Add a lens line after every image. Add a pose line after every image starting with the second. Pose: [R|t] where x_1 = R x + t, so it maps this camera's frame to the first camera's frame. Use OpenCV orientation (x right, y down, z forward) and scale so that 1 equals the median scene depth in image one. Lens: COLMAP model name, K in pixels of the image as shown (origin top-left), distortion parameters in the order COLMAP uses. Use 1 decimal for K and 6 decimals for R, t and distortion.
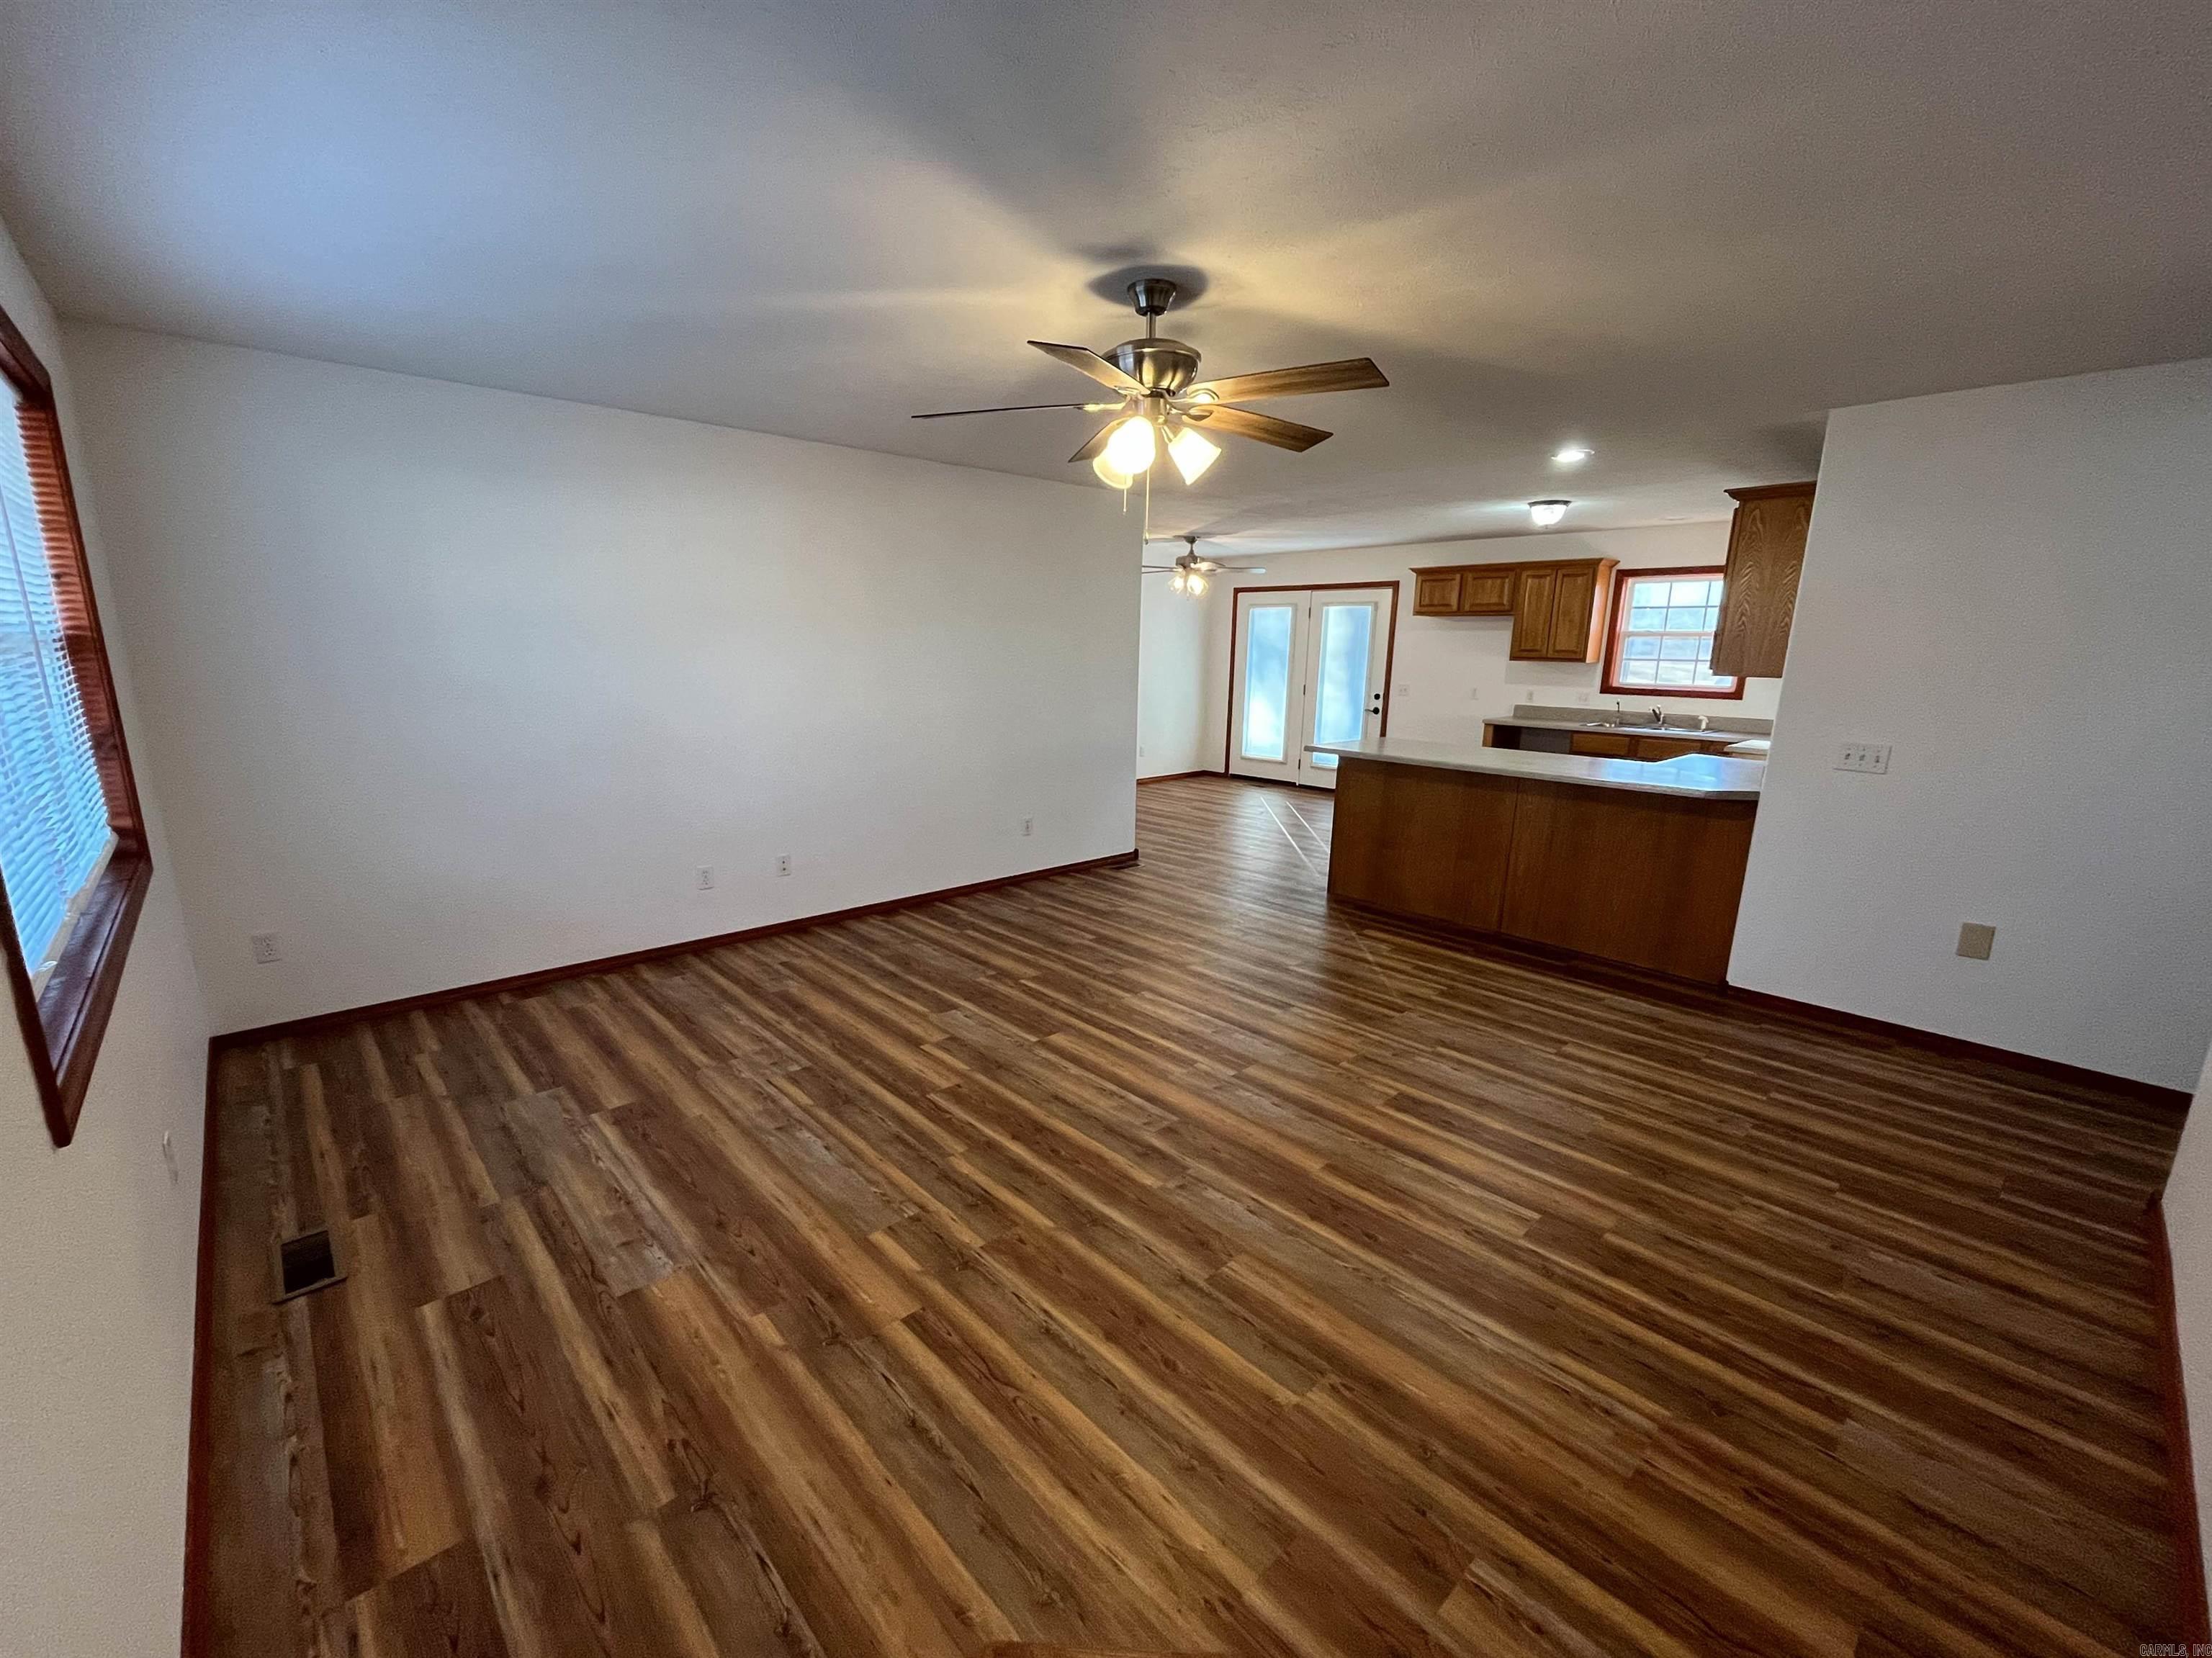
lens RADIAL K [[908.4, 0, 1078.1], [0, 908.4, 856.0], [0, 0, 1]] dist [-0.003500, 0.000327]
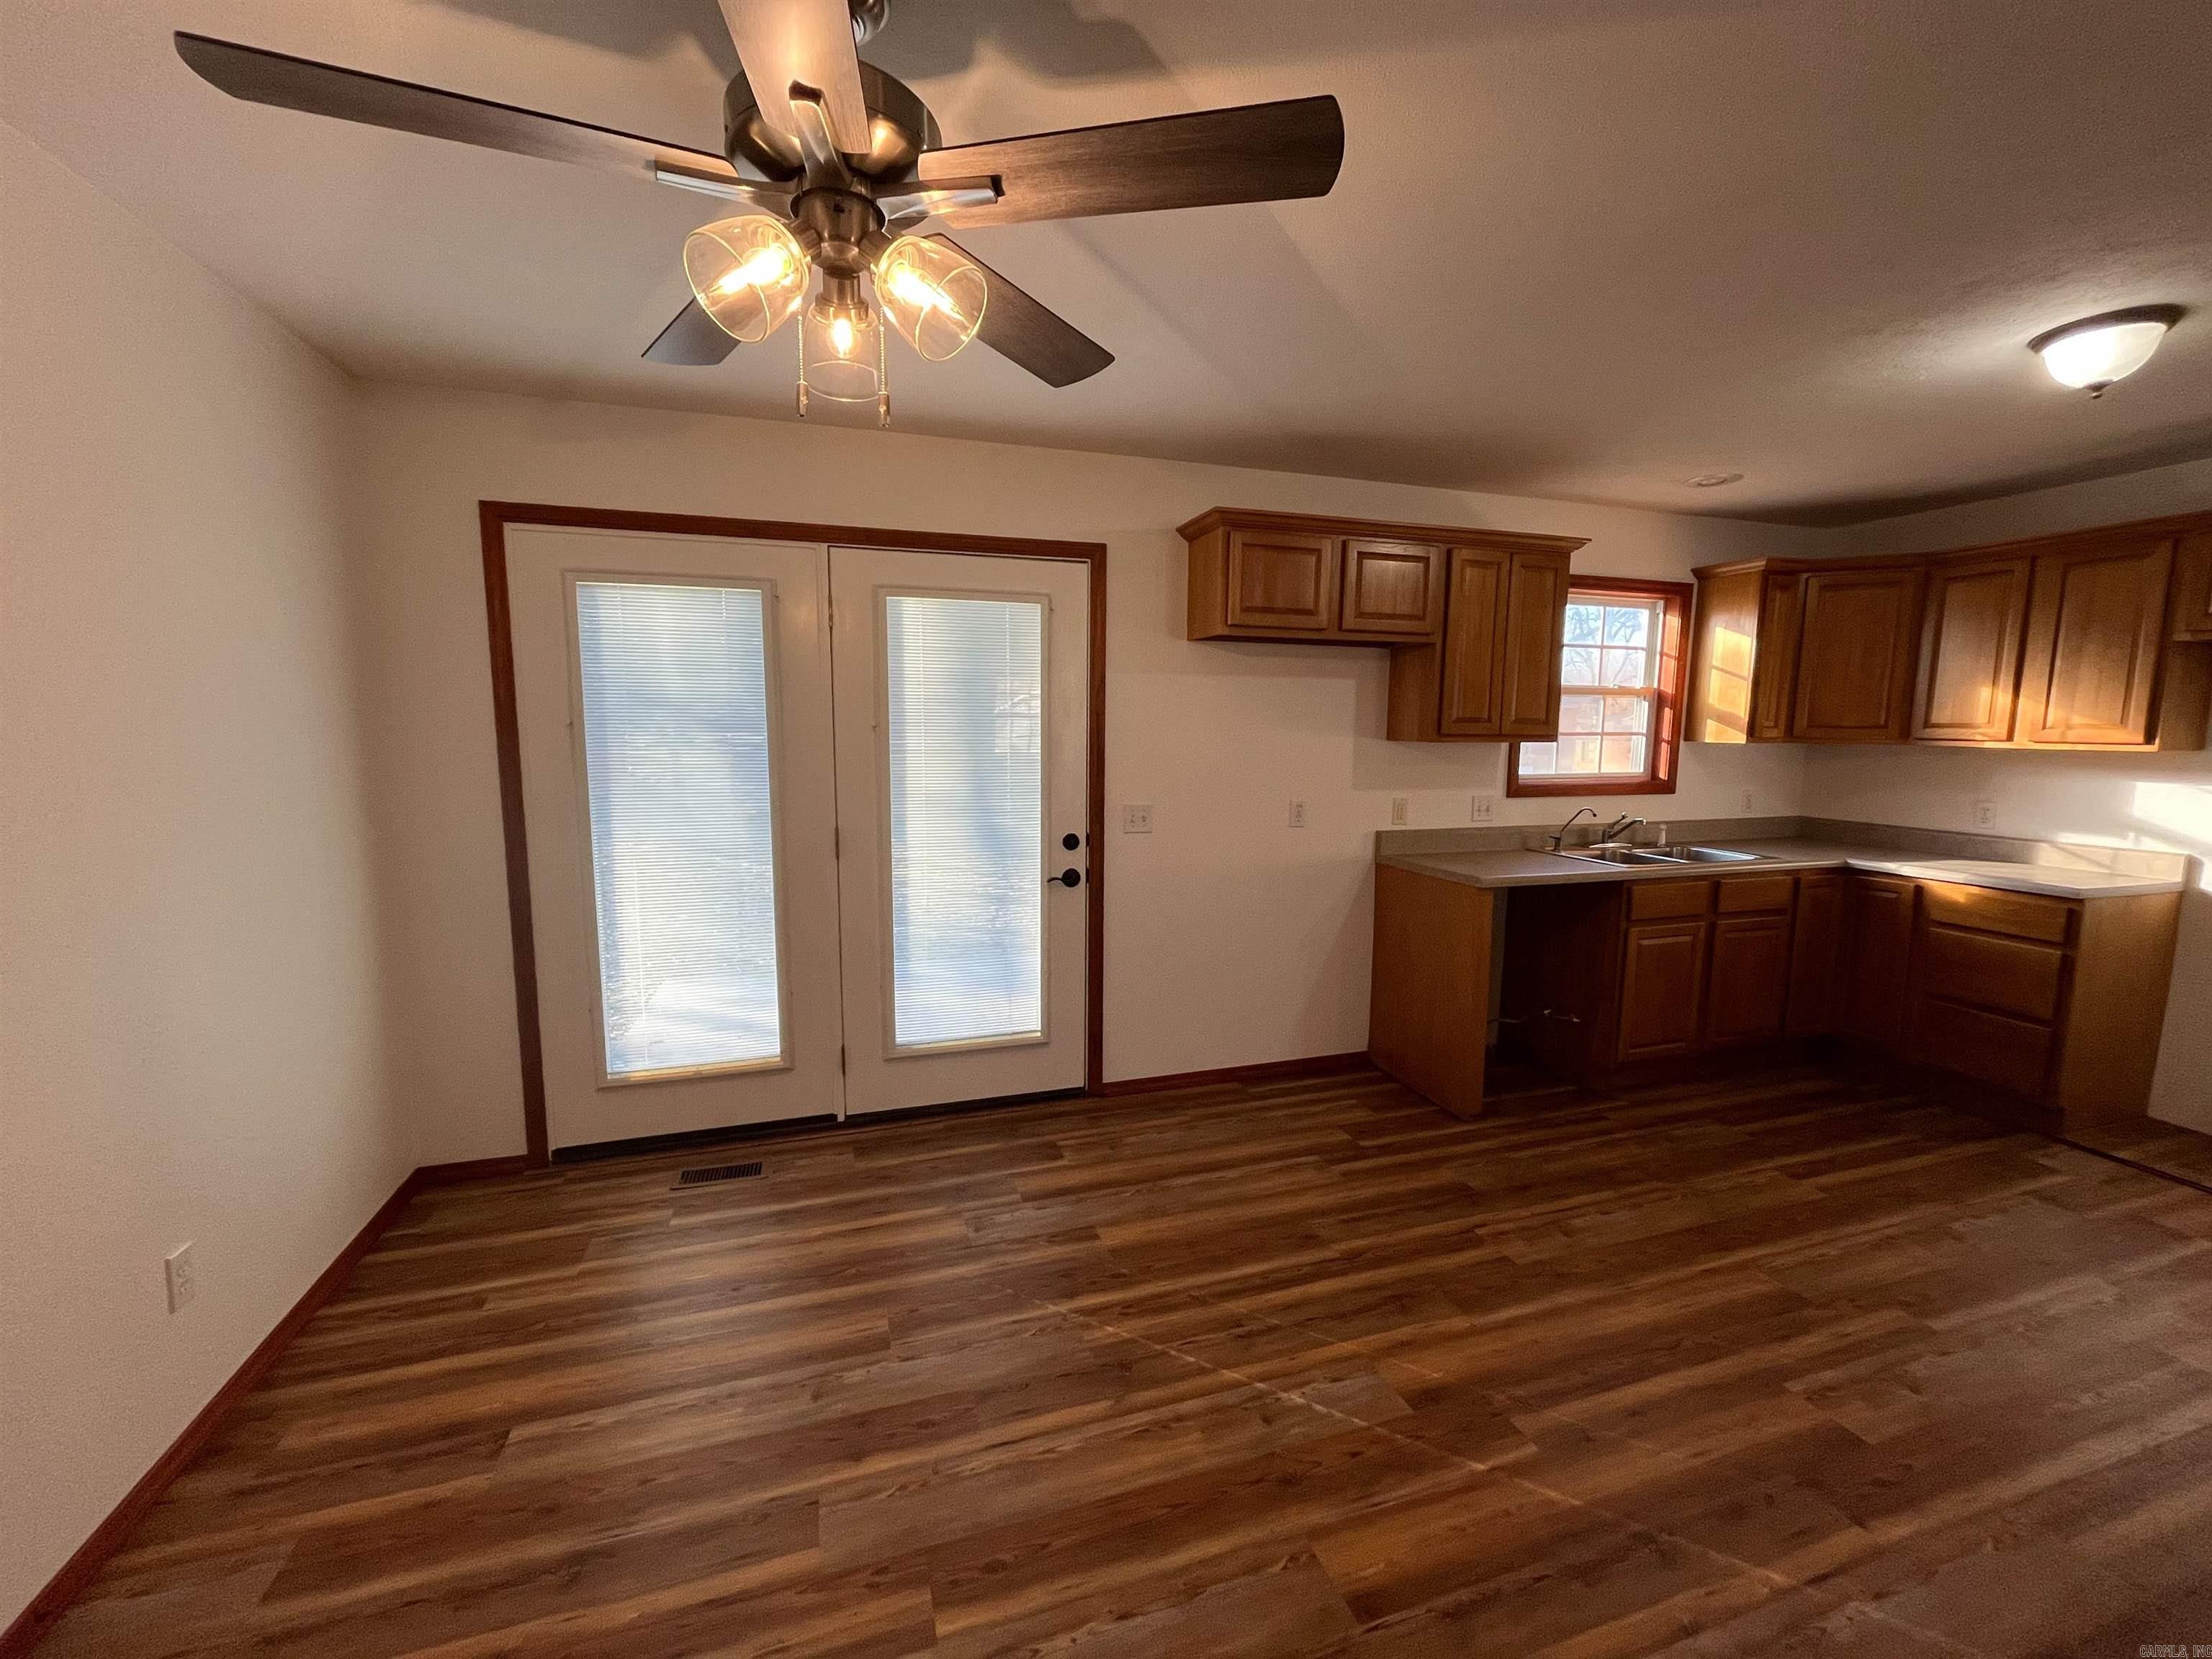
lens RADIAL K [[908.5, 0, 1109.3], [0, 908.5, 831.1], [0, 0, 1]] dist [-0.003500, 0.000327]
pose [[0.410434, -0.117362, 0.904306, -0.009857], [0.208450, 0.977501, 0.032253, -0.213181], [-0.887746, 0.175265, 0.425664, 0.927395]]
